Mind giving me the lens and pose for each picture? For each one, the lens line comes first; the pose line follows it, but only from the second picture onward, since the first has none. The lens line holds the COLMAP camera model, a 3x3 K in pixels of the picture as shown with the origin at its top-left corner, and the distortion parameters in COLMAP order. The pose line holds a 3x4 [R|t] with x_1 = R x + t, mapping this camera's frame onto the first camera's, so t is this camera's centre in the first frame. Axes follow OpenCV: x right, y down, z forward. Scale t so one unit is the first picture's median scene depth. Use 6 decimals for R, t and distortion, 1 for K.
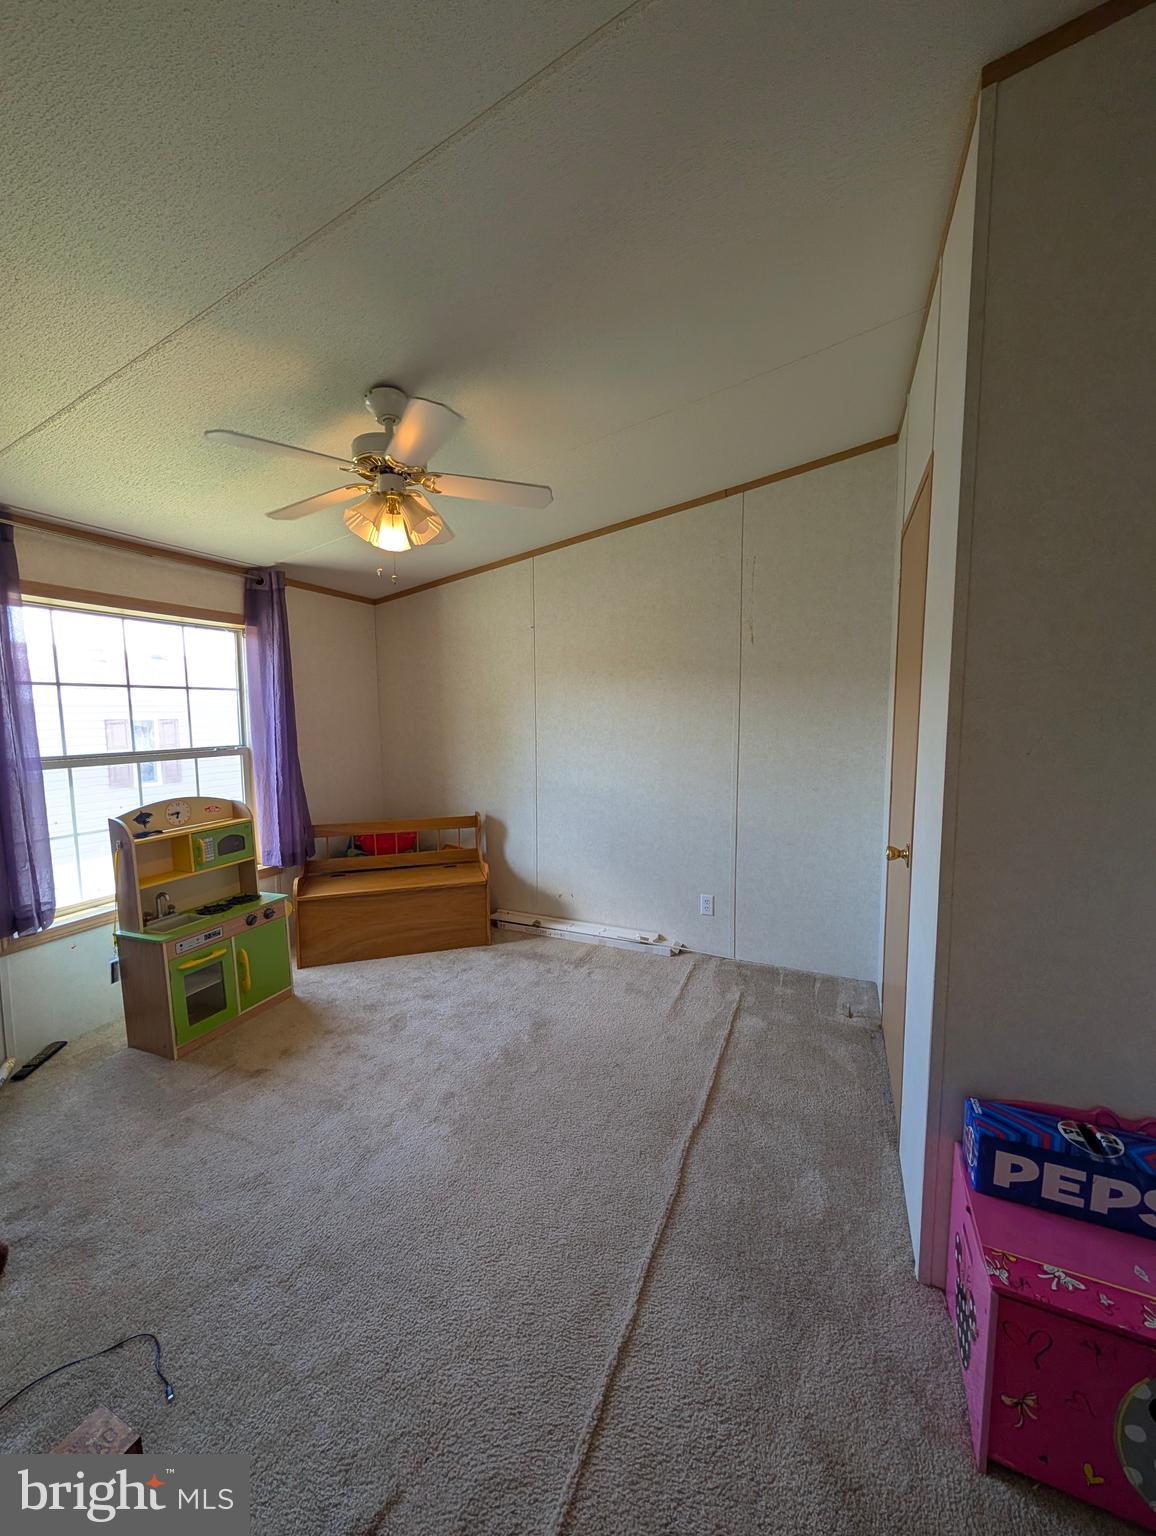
lens RADIAL K [[581.8, 0, 578.7], [0, 581.8, 769.2], [0, 0, 1]] dist [-0.002125, -0.000076]
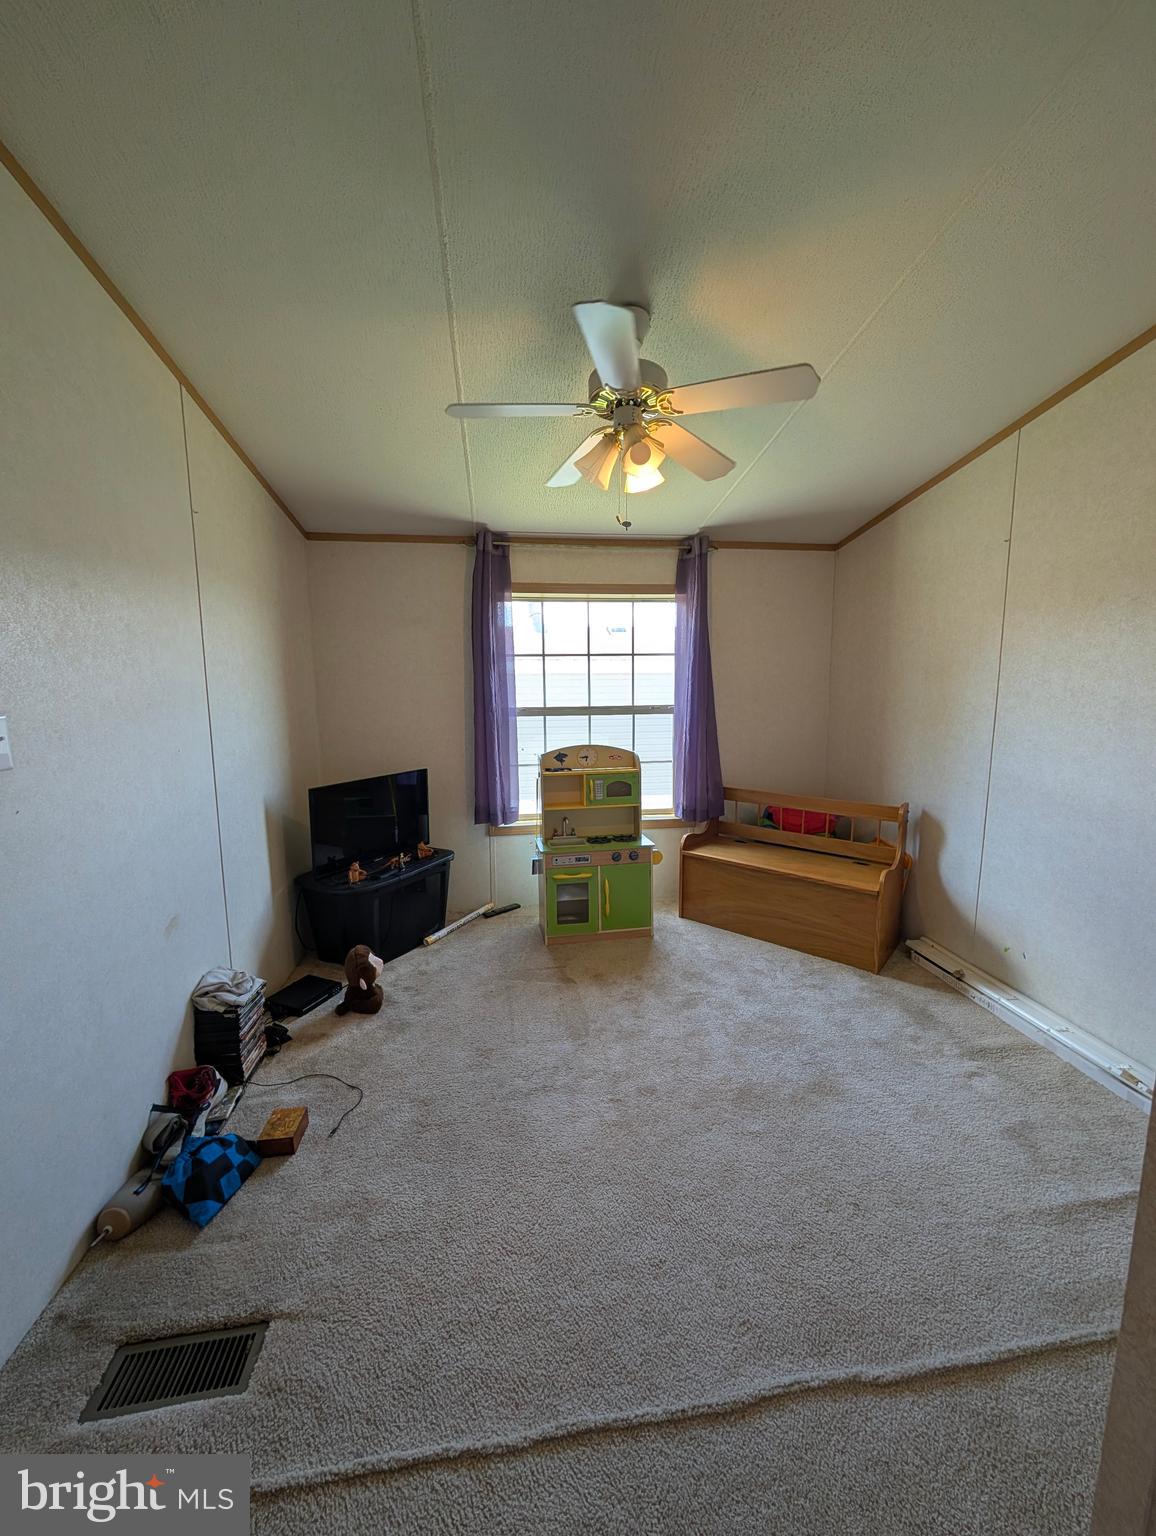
lens RADIAL K [[581.8, 0, 574.3], [0, 581.8, 767.2], [0, 0, 1]] dist [-0.002125, -0.000076]
pose [[0.525434, 0.119191, -0.842444, 0.318591], [-0.078268, 0.992712, 0.091636, -0.013013], [0.847227, 0.017788, 0.530933, 0.303511]]
